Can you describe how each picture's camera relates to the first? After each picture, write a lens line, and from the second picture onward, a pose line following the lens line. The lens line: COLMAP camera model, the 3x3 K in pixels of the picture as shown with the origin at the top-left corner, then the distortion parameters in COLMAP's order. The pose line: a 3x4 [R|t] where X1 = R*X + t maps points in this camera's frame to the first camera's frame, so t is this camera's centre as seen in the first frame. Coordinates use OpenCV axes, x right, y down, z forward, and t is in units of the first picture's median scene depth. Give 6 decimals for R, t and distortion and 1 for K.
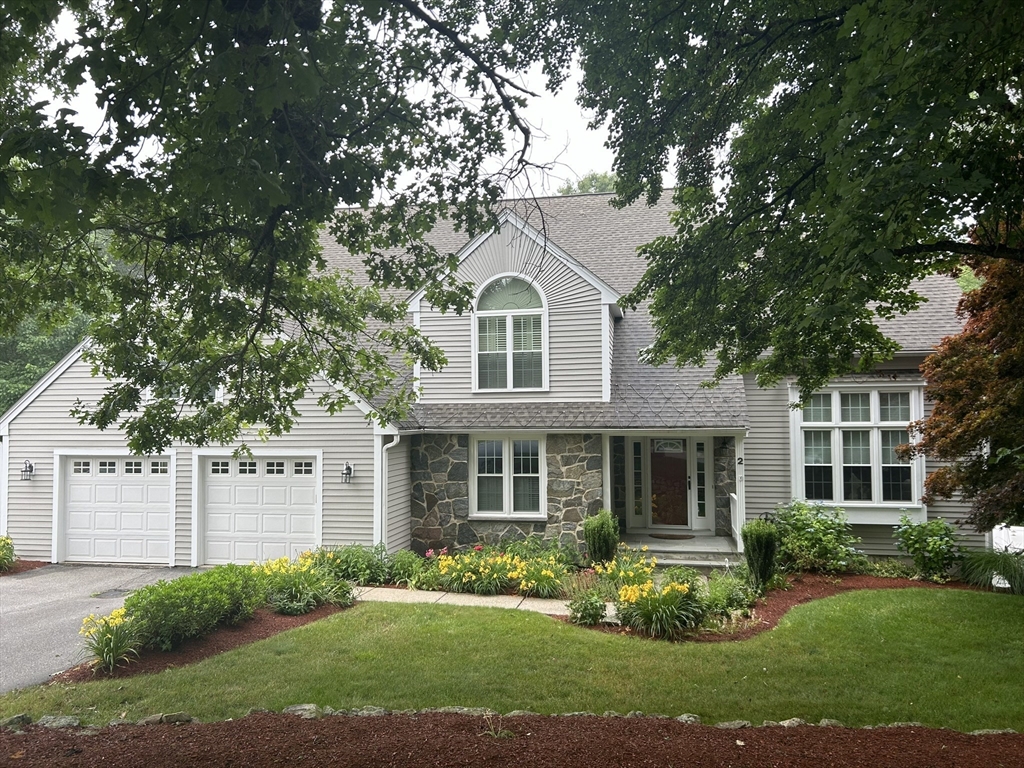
lens RADIAL K [[767.9, 0, 506.5], [0, 767.9, 379.1], [0, 0, 1]] dist [0.026413, -0.006172]
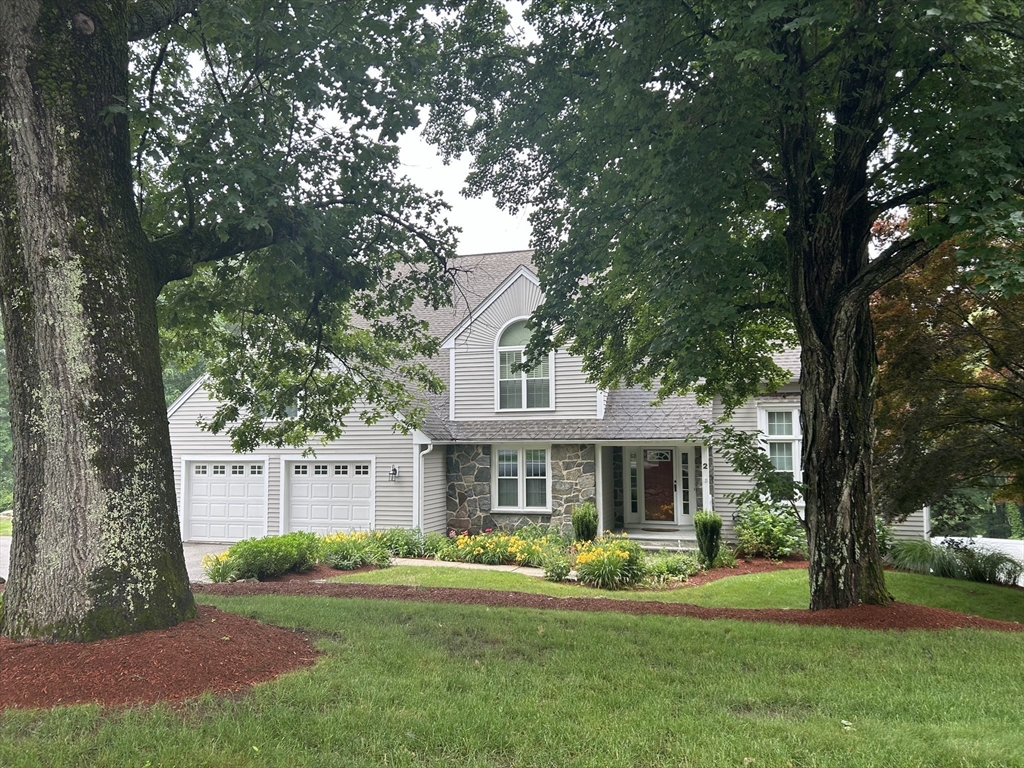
lens RADIAL K [[767.9, 0, 513.5], [0, 767.9, 384.1], [0, 0, 1]] dist [0.026413, -0.006172]
pose [[0.993429, -0.008029, -0.114171, 0.160797], [0.005099, 0.999651, -0.025937, 0.005981], [0.114340, 0.025184, 0.993122, -0.303370]]
